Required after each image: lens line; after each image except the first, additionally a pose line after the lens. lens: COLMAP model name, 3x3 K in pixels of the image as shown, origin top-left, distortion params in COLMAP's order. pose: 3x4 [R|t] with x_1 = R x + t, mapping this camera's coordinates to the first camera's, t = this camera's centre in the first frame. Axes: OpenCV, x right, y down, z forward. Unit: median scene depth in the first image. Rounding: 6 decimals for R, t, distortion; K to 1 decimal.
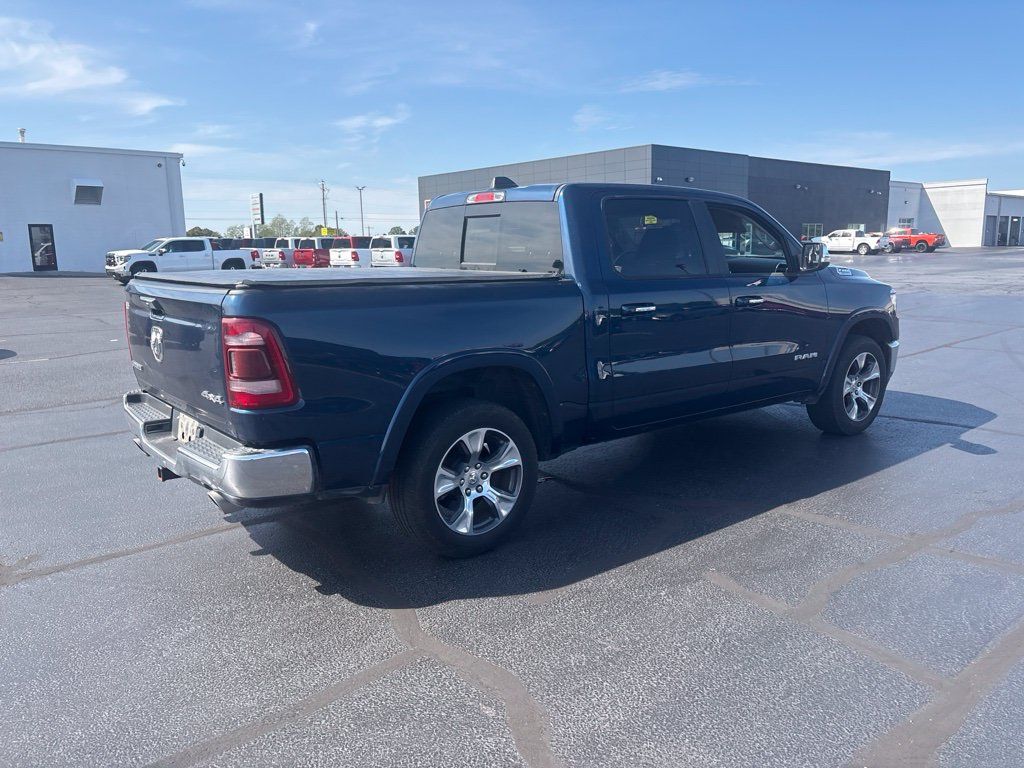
lens RADIAL K [[785.3, 0, 484.0], [0, 785.3, 347.7], [0, 0, 1]] dist [0.040976, -0.038111]
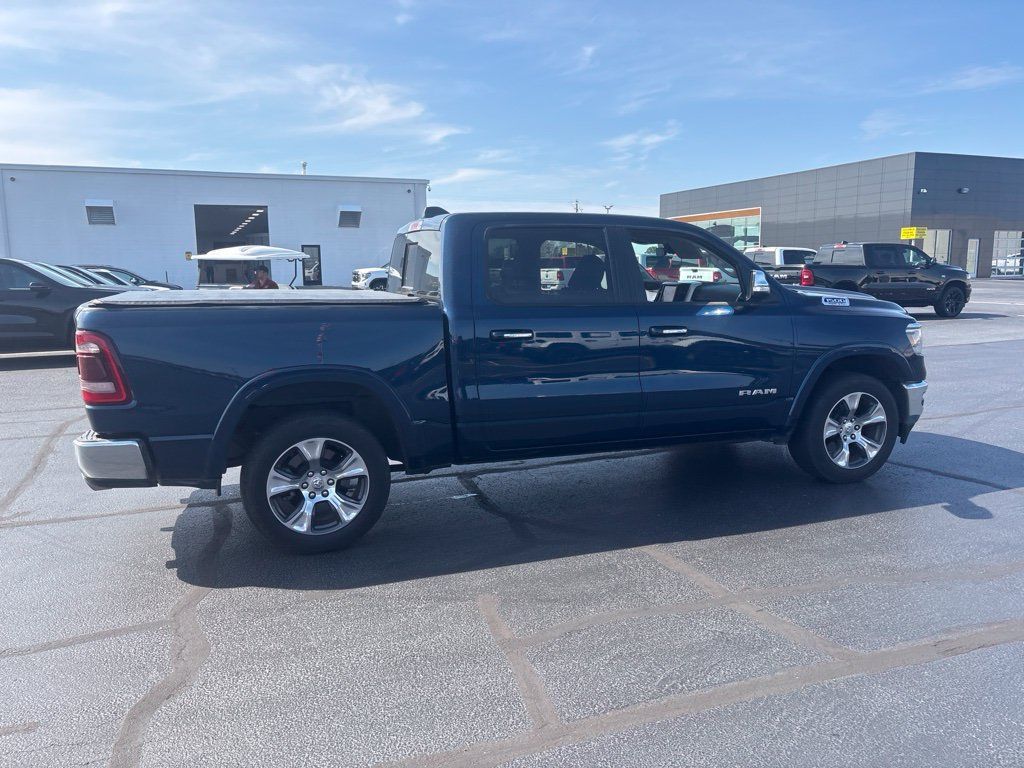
lens RADIAL K [[785.3, 0, 508.3], [0, 785.3, 357.3], [0, 0, 1]] dist [0.040976, -0.038111]
pose [[0.946124, 0.043796, -0.320829, 0.472666], [-0.046836, 0.998901, -0.001760, -0.016595], [0.320400, 0.016692, 0.947135, 0.029573]]
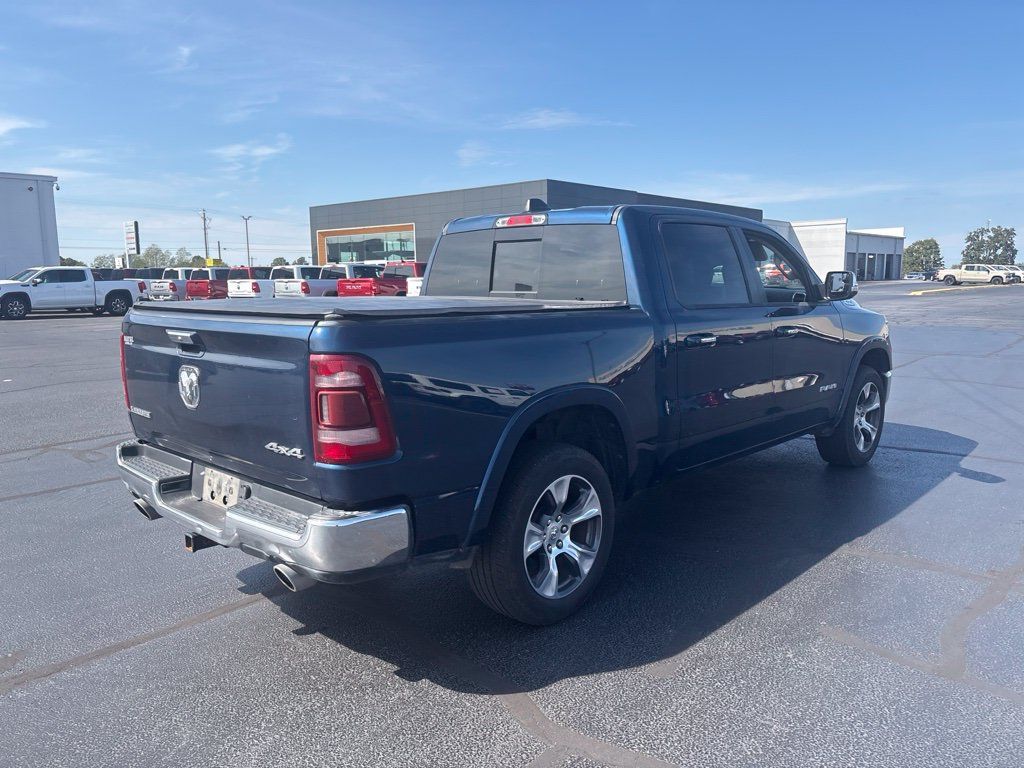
lens RADIAL K [[785.3, 0, 474.7], [0, 785.3, 353.7], [0, 0, 1]] dist [0.040976, -0.038111]
pose [[0.989447, -0.009498, 0.144583, -0.184769], [0.014387, 0.999358, -0.032802, -0.005980], [-0.144179, 0.034536, 0.988949, 0.104739]]
